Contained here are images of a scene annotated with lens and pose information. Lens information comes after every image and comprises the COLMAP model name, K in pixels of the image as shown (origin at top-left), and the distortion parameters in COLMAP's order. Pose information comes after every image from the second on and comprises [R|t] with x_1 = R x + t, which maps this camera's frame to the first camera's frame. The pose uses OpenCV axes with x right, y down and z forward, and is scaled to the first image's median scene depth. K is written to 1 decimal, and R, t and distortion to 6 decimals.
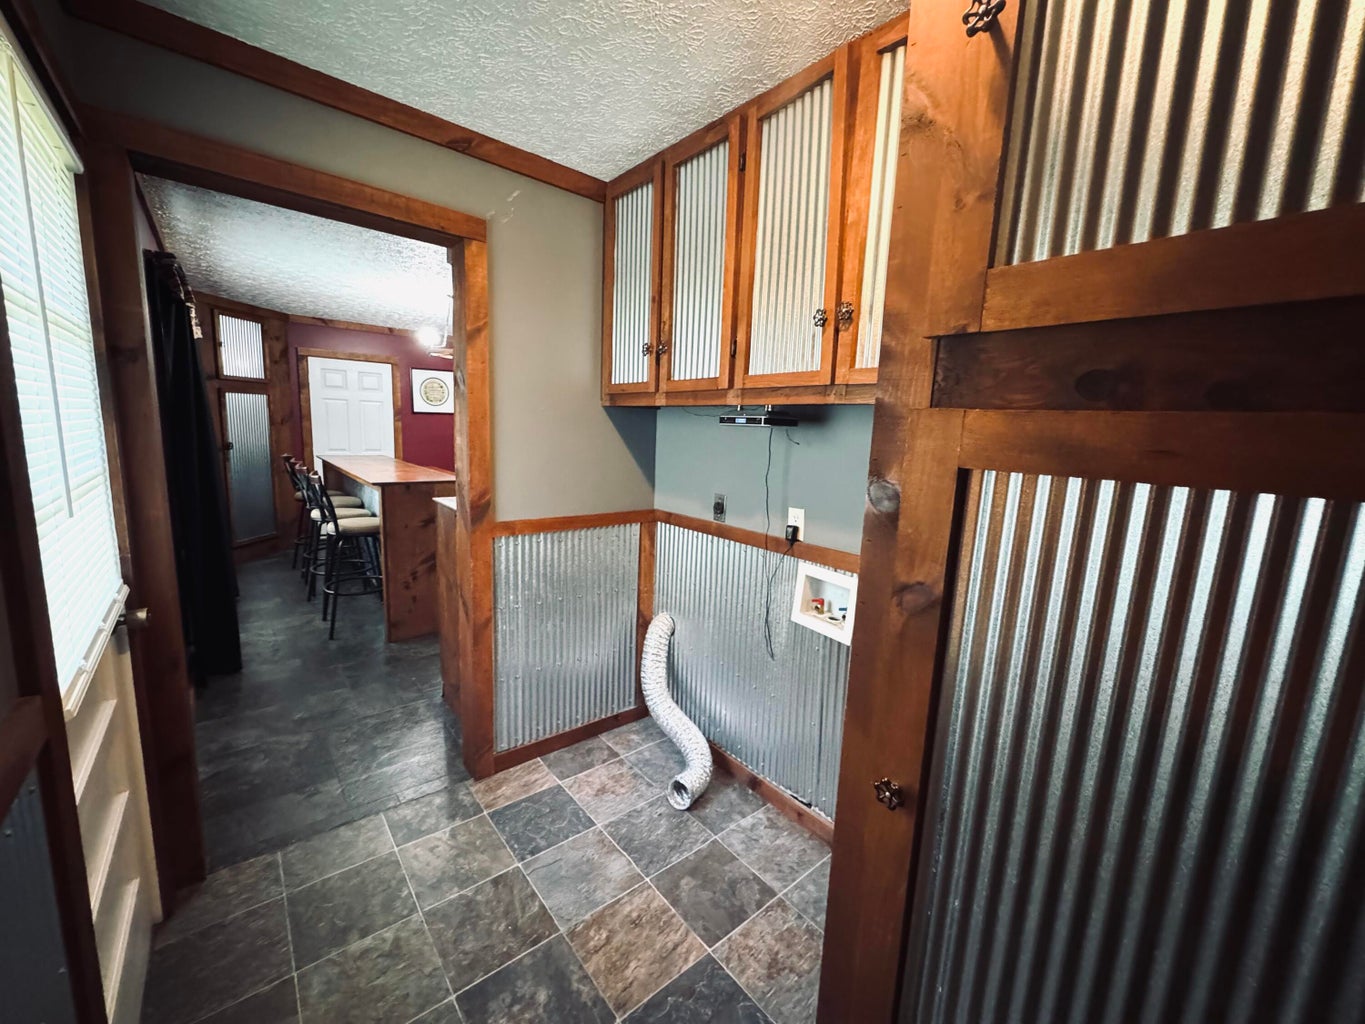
lens RADIAL K [[543.6, 0, 684.5], [0, 543.6, 510.8], [0, 0, 1]] dist [-0.002637, 0.000211]
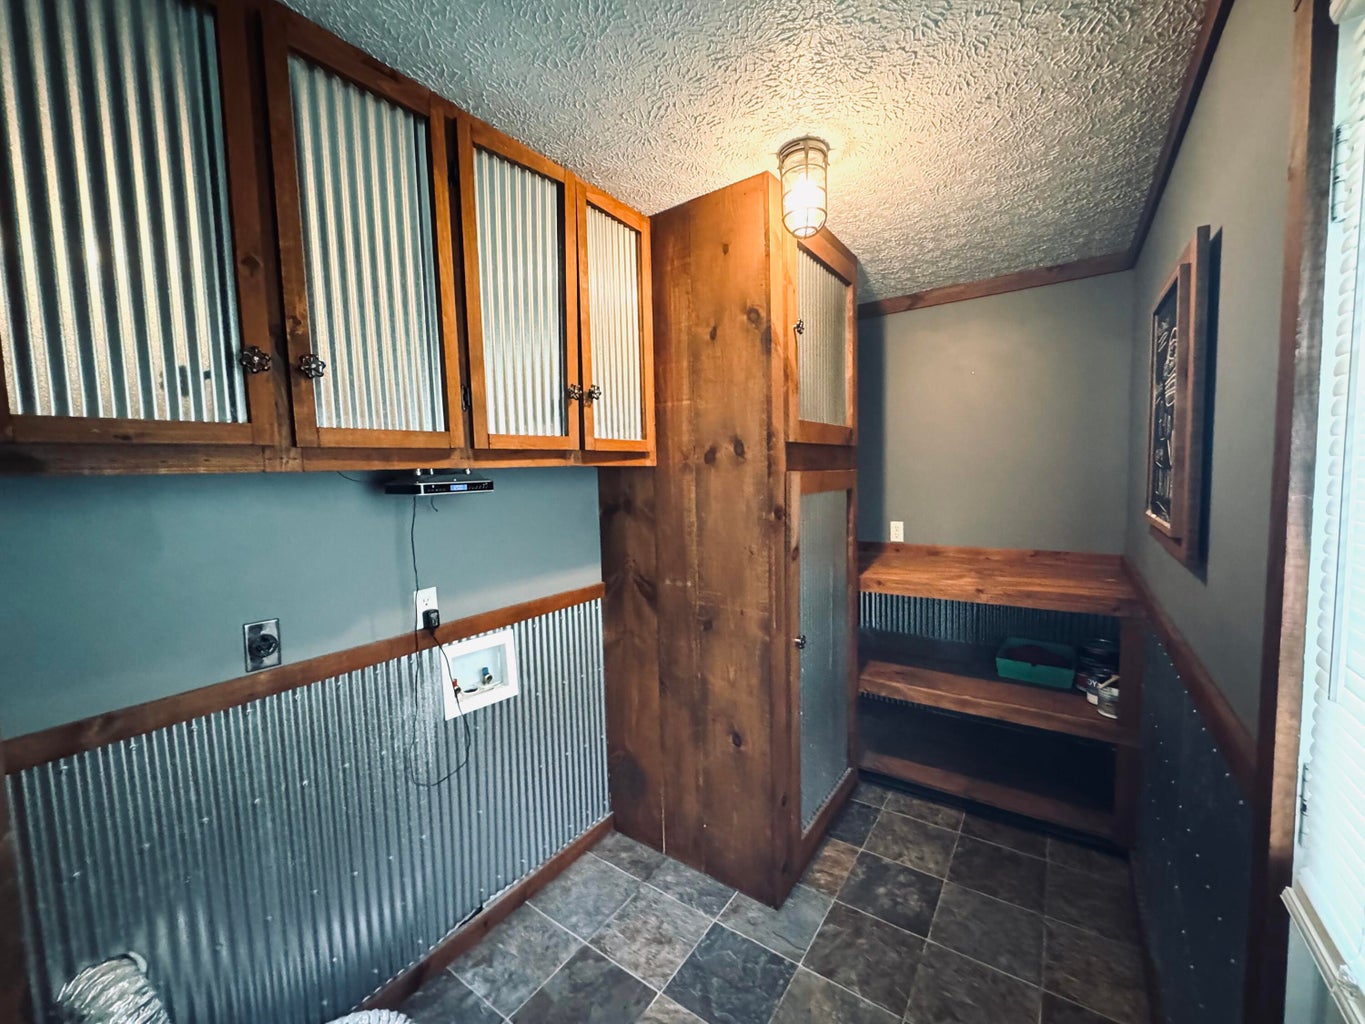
lens RADIAL K [[551.2, 0, 681.9], [0, 551.2, 524.1], [0, 0, 1]] dist [0.013954, -0.000001]
pose [[-0.248735, -0.115529, 0.961657, -0.776727], [0.172299, 0.971747, 0.161307, -0.191494], [-0.953123, 0.205815, -0.221802, 0.895667]]
